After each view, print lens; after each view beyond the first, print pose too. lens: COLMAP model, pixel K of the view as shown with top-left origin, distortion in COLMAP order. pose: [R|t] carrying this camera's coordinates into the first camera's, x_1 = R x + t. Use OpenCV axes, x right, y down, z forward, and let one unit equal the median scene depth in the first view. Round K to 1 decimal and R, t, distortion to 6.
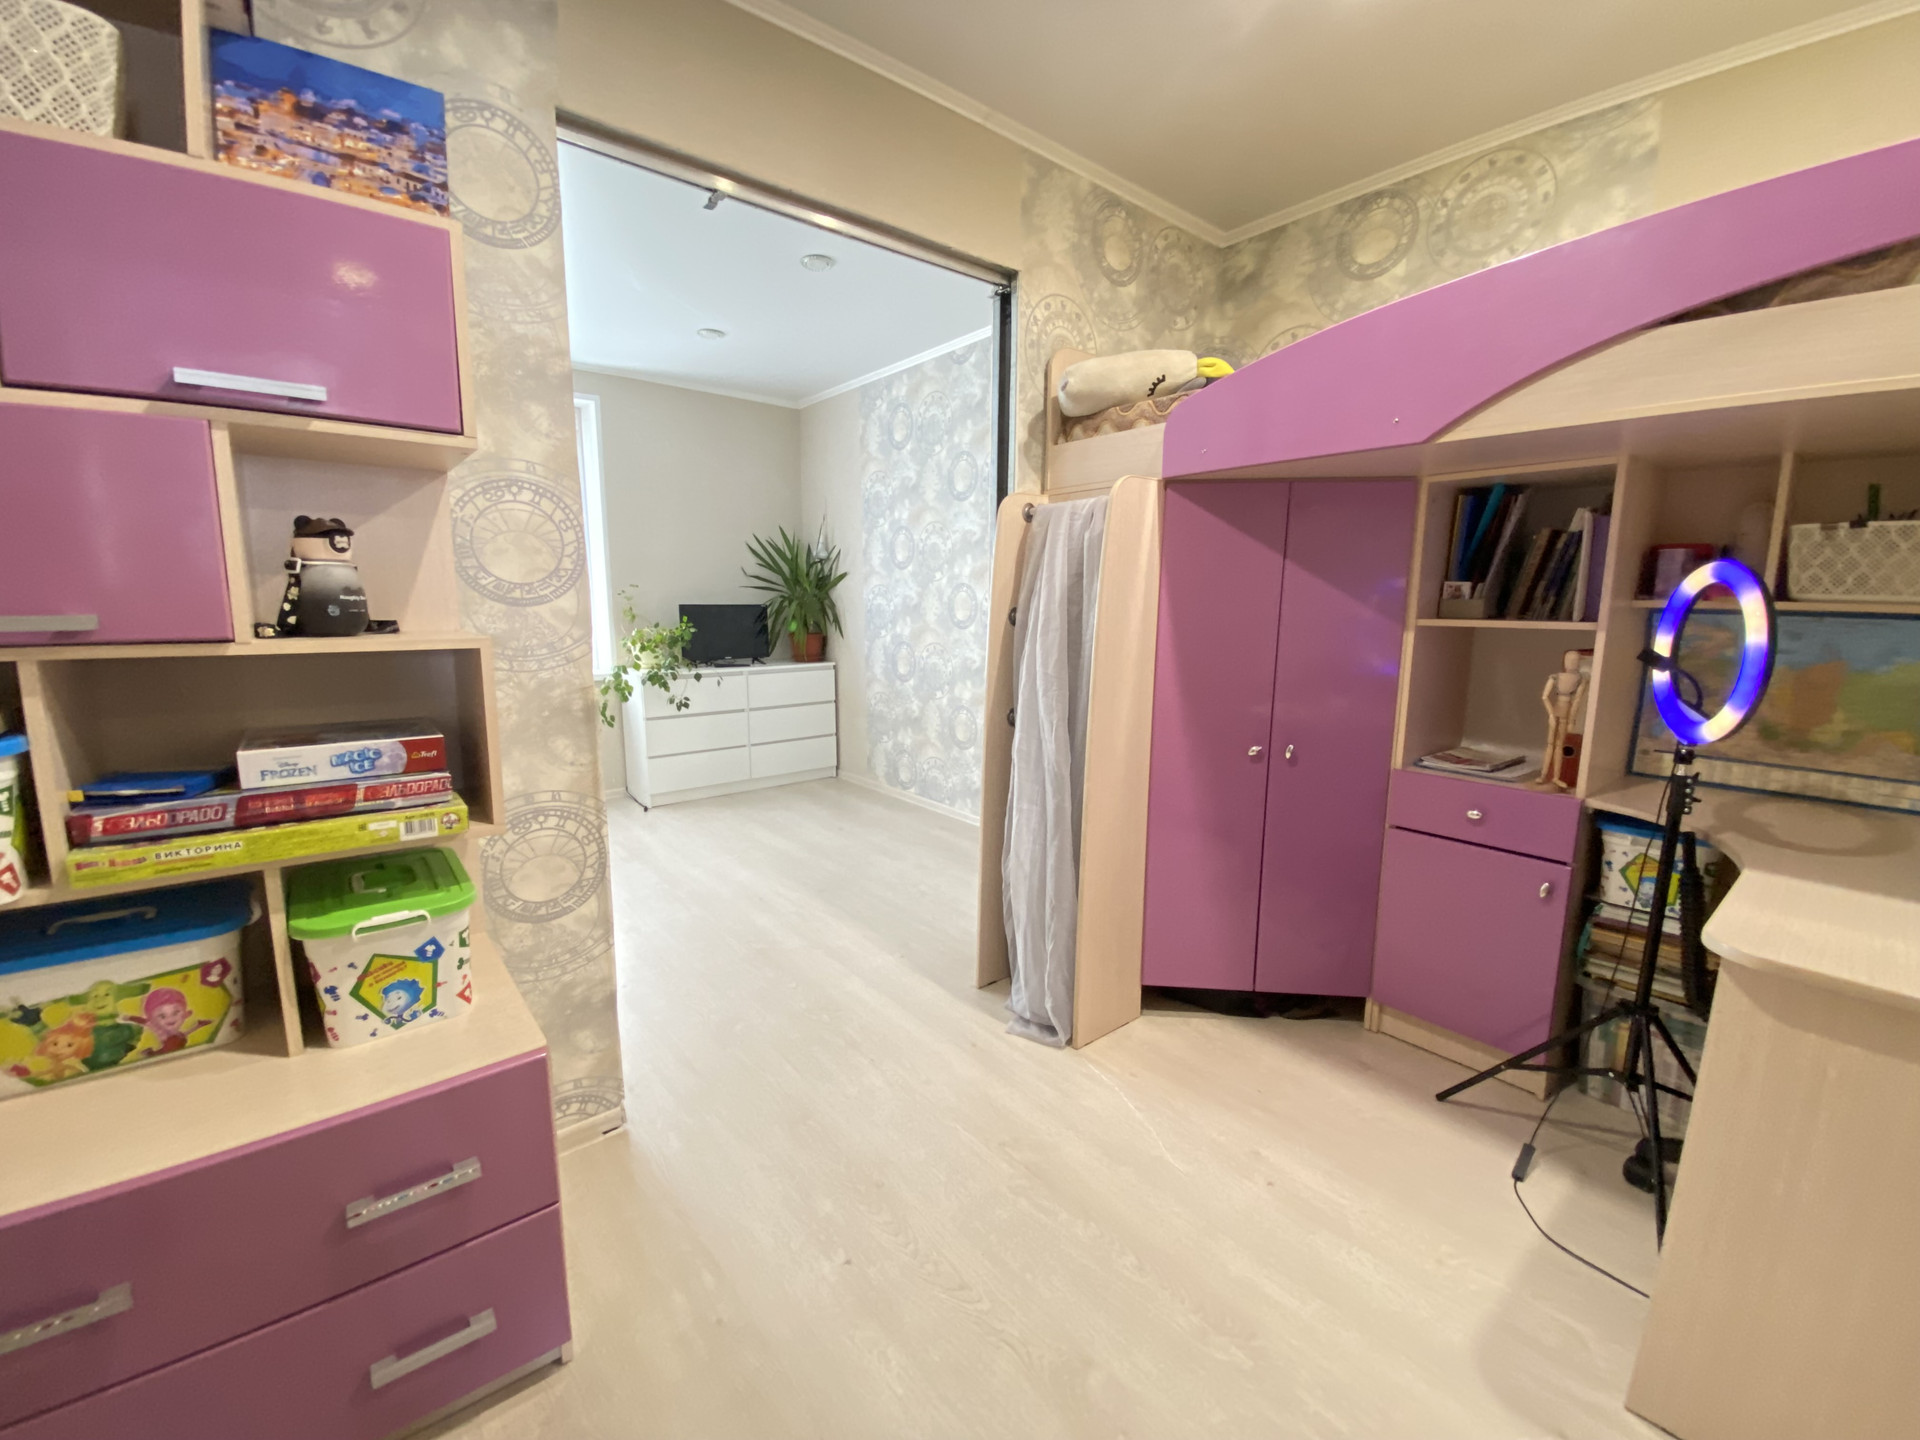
lens RADIAL K [[778.8, 0, 960.0], [0, 778.8, 720.0], [0, 0, 1]] dist [0.045186, -0.031321]
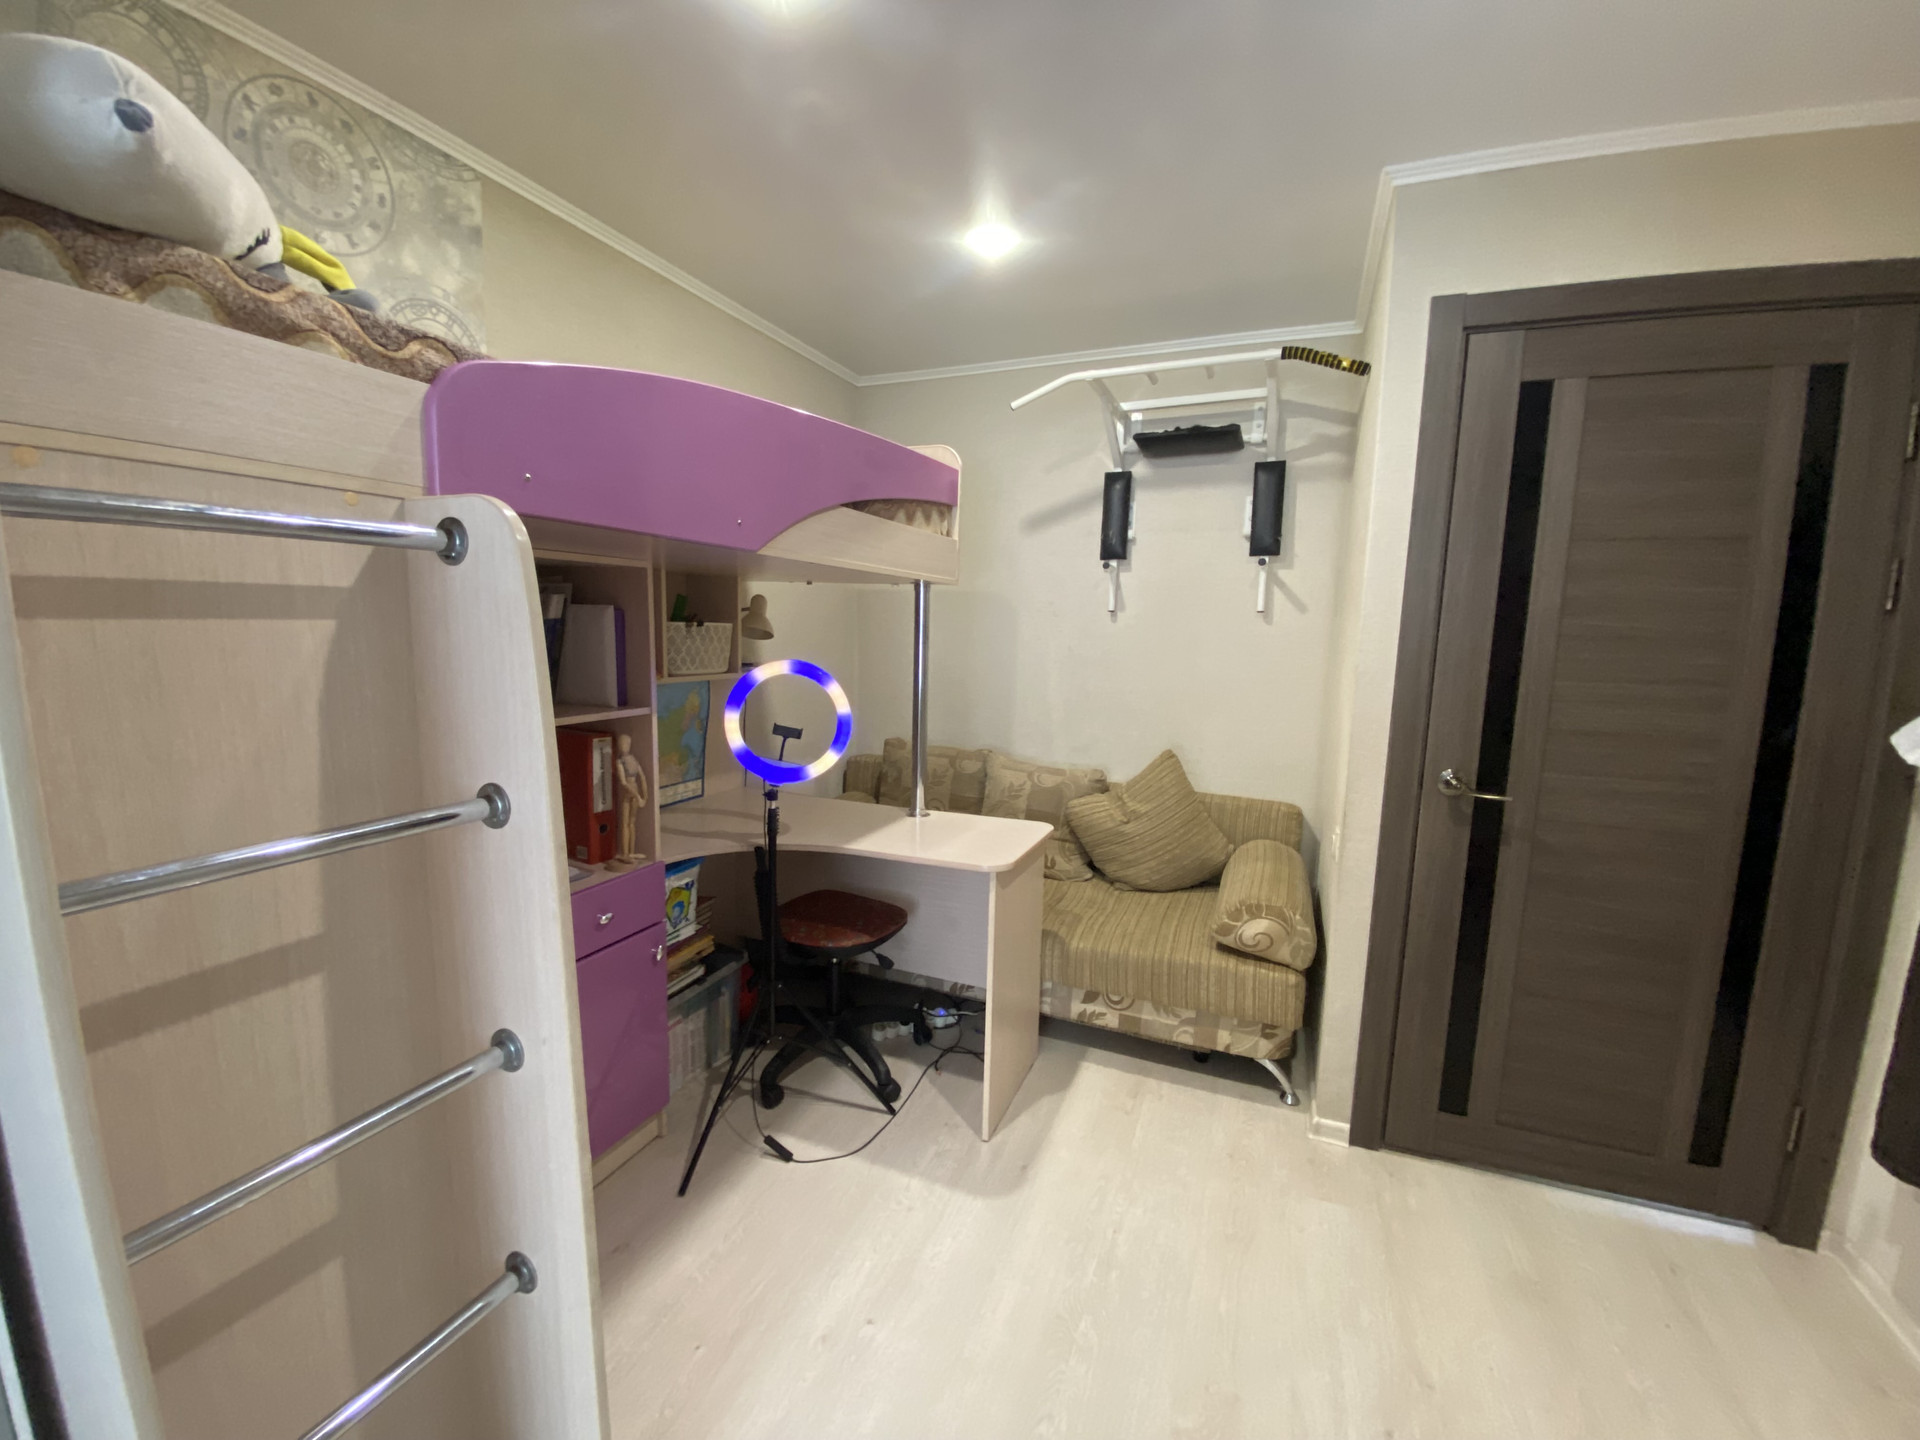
lens RADIAL K [[778.8, 0, 960.0], [0, 778.8, 720.0], [0, 0, 1]] dist [0.045186, -0.031321]
pose [[-0.463231, -0.121862, 0.877819, -0.346209], [0.114007, 0.974077, 0.195387, -0.248163], [-0.878874, 0.190586, -0.437330, 1.010748]]
